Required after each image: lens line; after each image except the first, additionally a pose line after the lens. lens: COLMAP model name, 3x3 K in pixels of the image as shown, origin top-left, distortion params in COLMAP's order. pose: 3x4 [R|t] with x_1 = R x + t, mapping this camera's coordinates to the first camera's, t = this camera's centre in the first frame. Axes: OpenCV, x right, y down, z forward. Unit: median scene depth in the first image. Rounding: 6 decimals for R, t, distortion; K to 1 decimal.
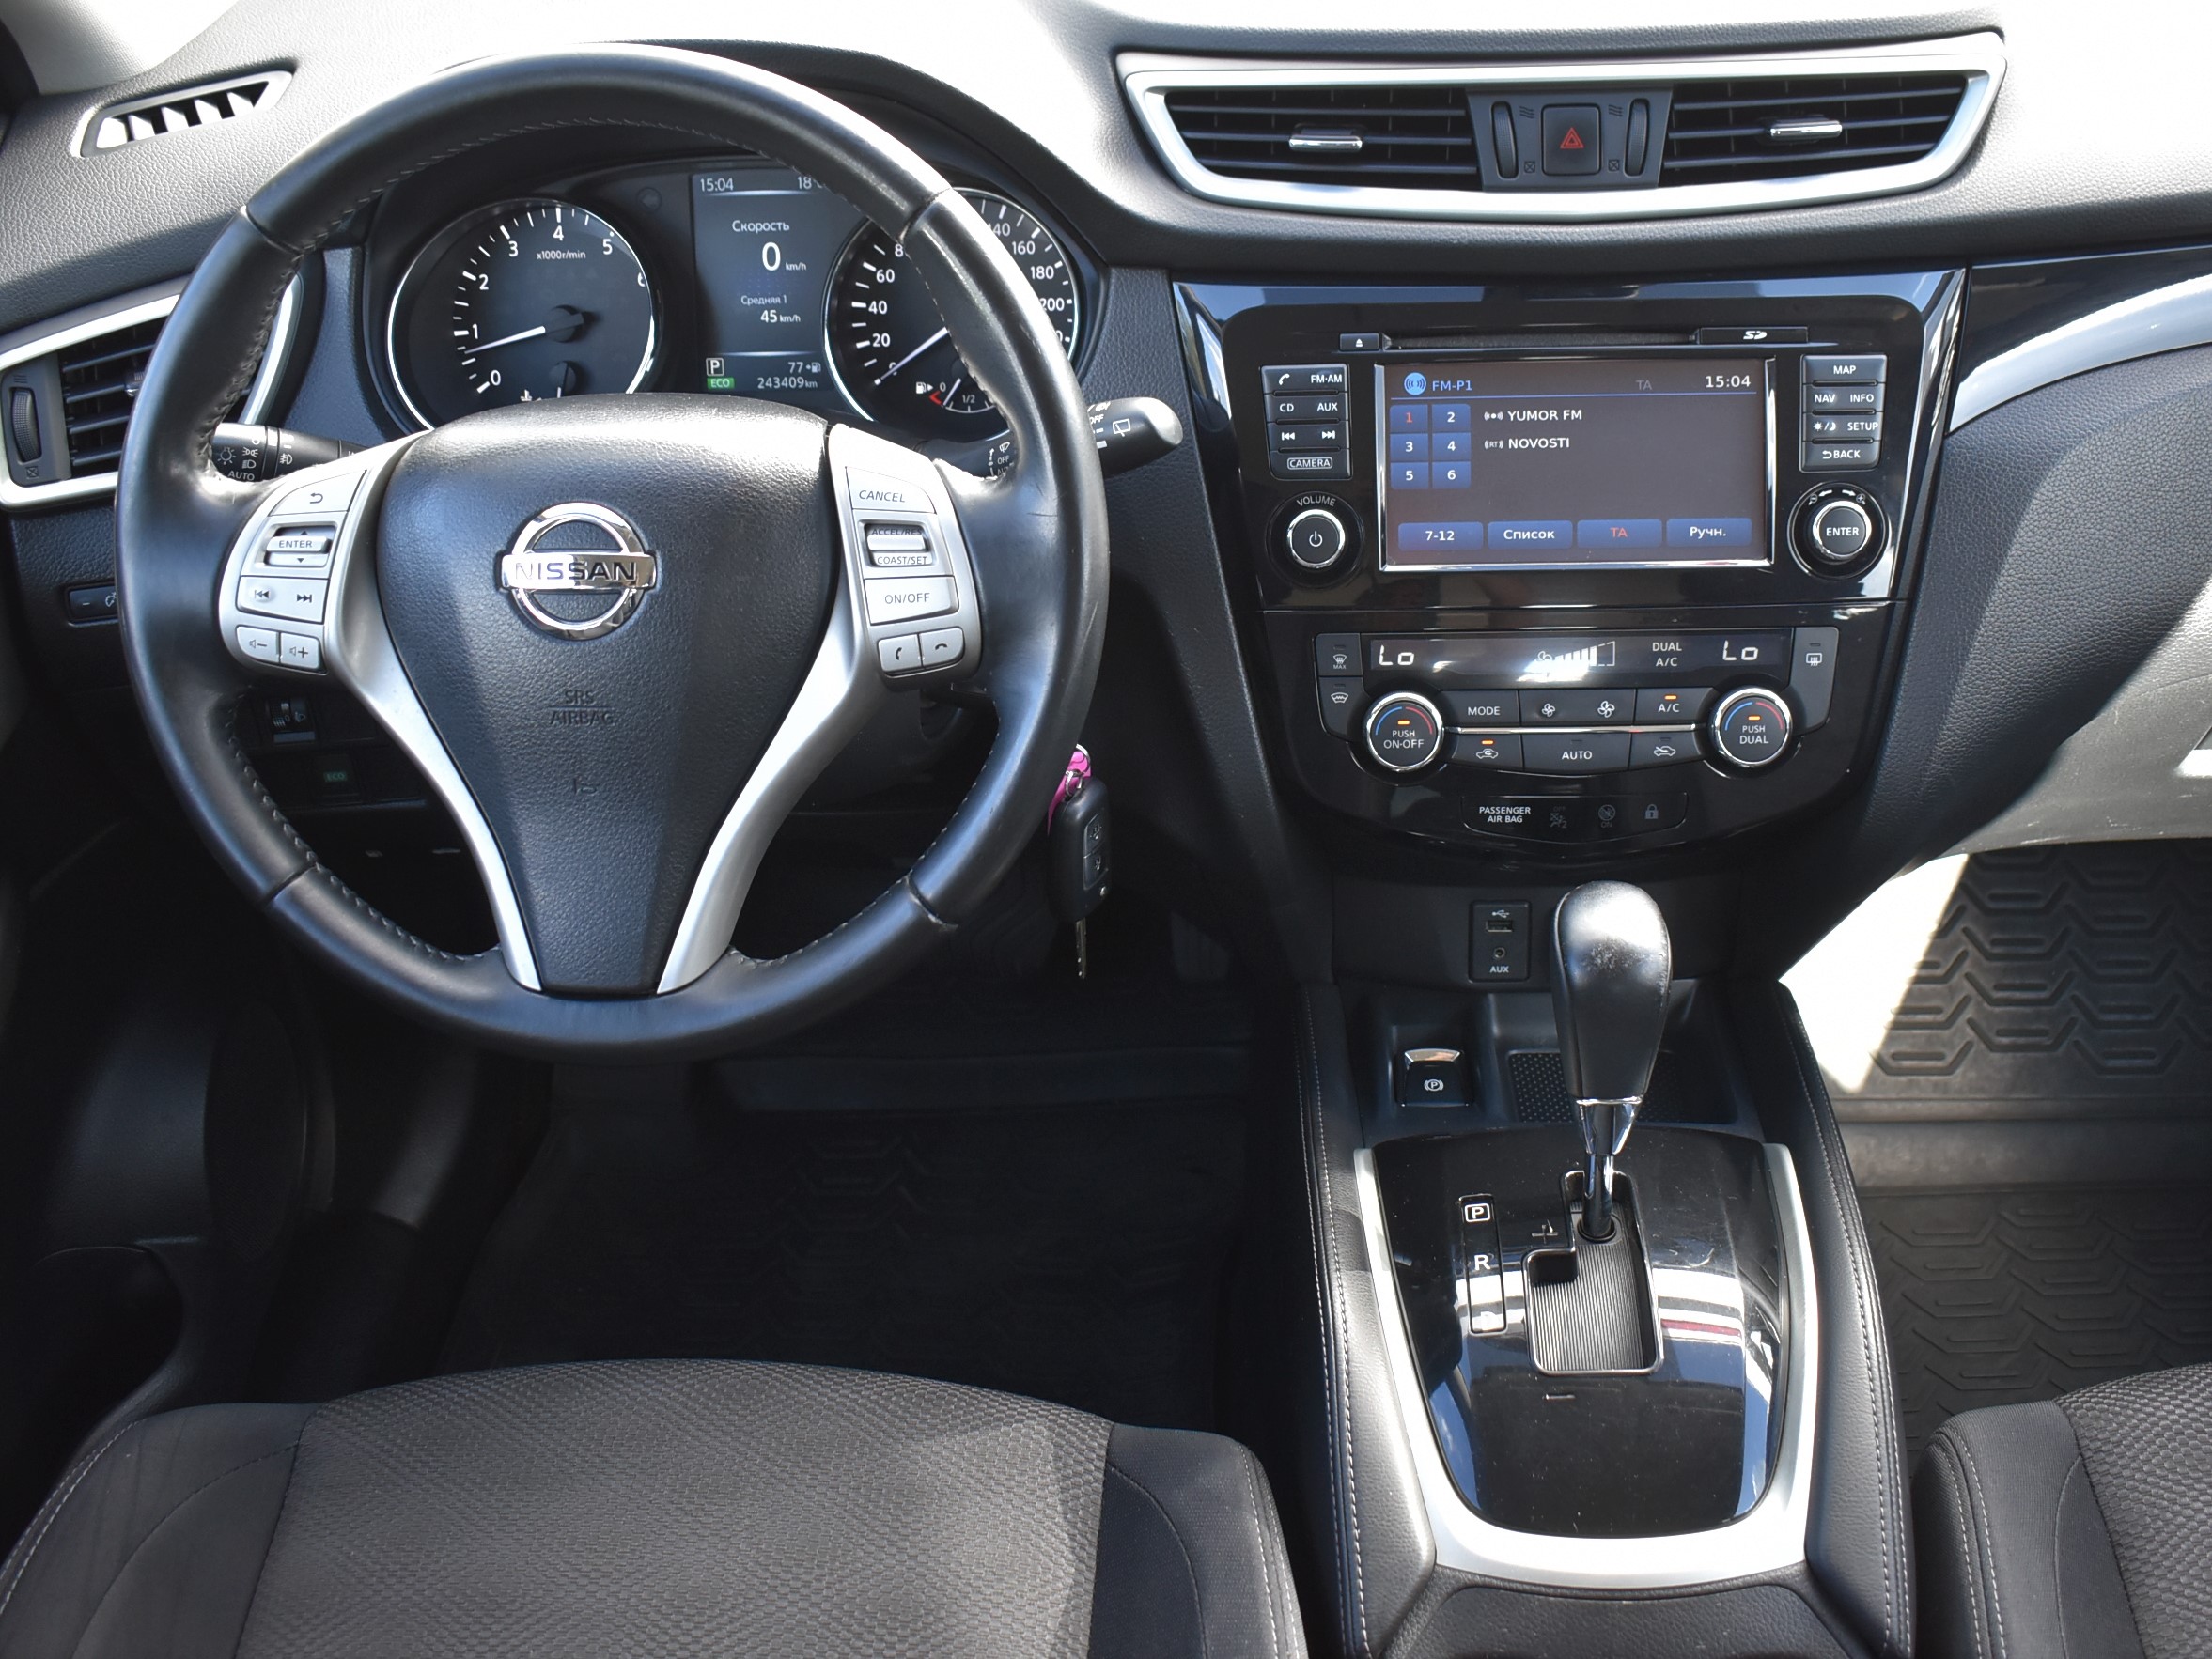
lens RADIAL K [[2270.7, 0, 1103.6], [0, 2270.7, 736.4], [0, 0, 1]] dist [-0.092954, 0.030863]
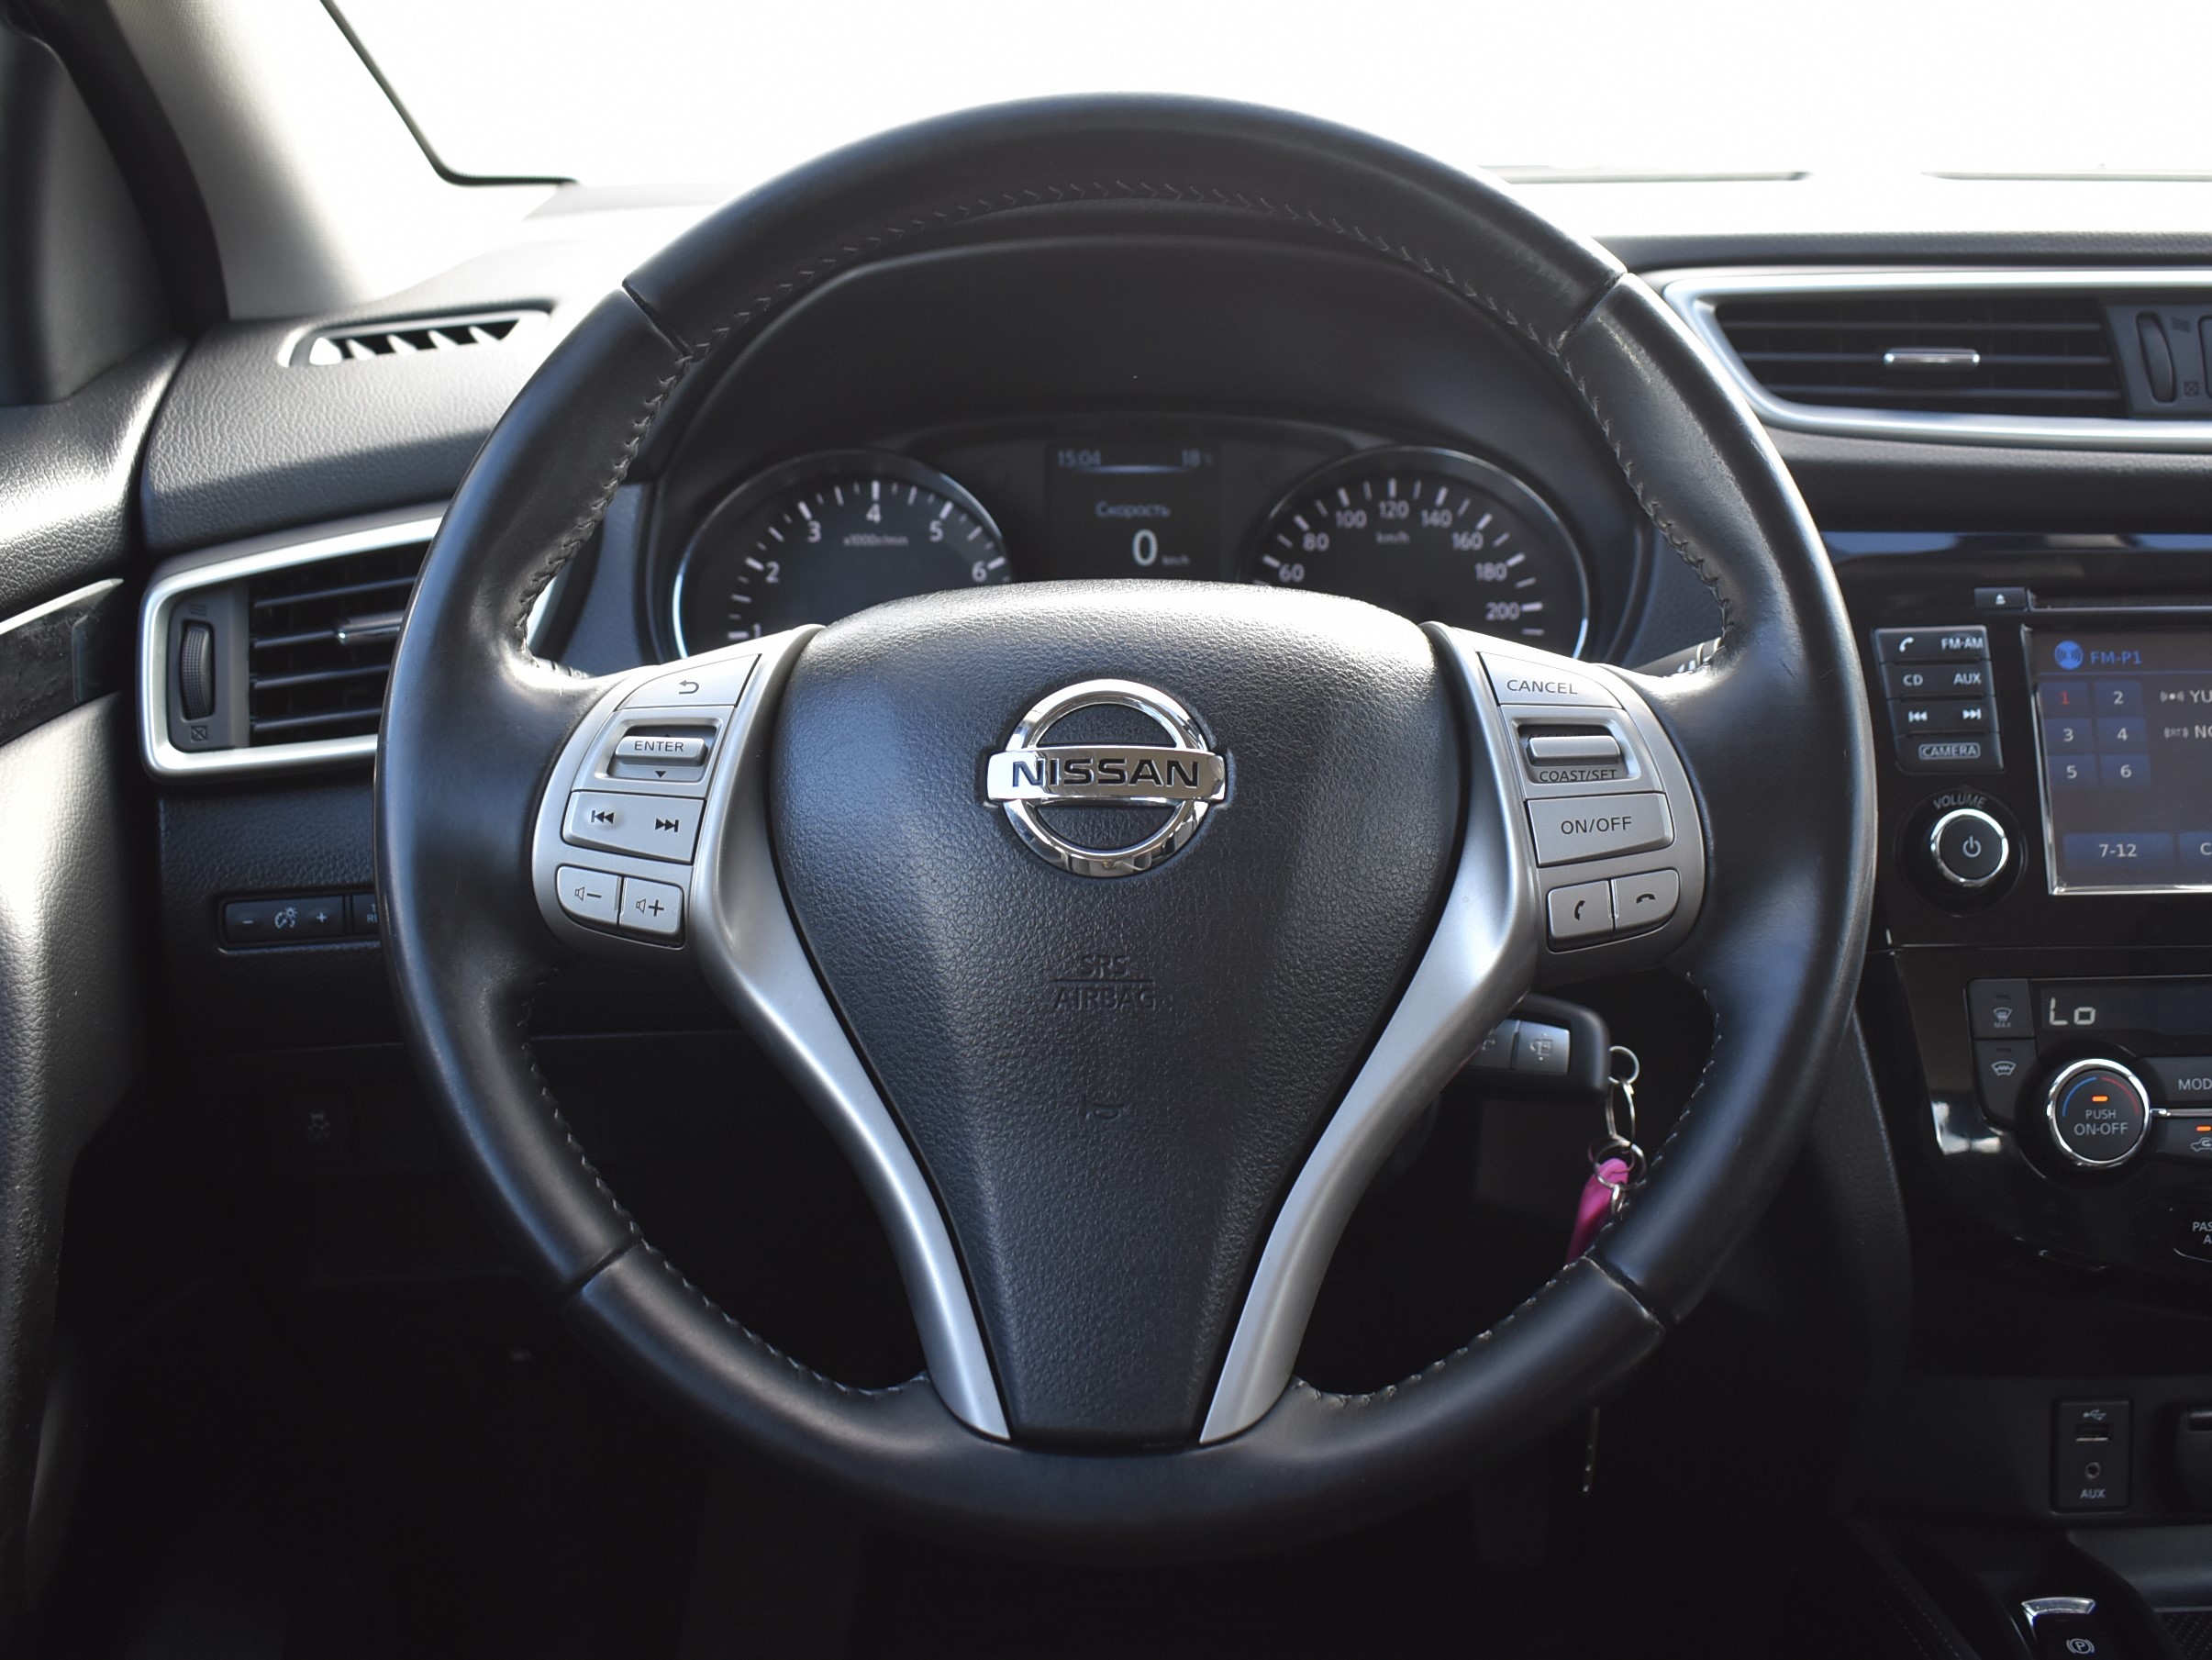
lens RADIAL K [[2271.2, 0, 1103.6], [0, 2271.2, 736.9], [0, 0, 1]] dist [-0.092954, 0.030863]
pose [[0.999337, 0.018511, 0.031340, -0.213847], [-0.008833, 0.958619, -0.284556, 0.089583], [-0.035311, 0.284091, 0.958147, 0.295203]]
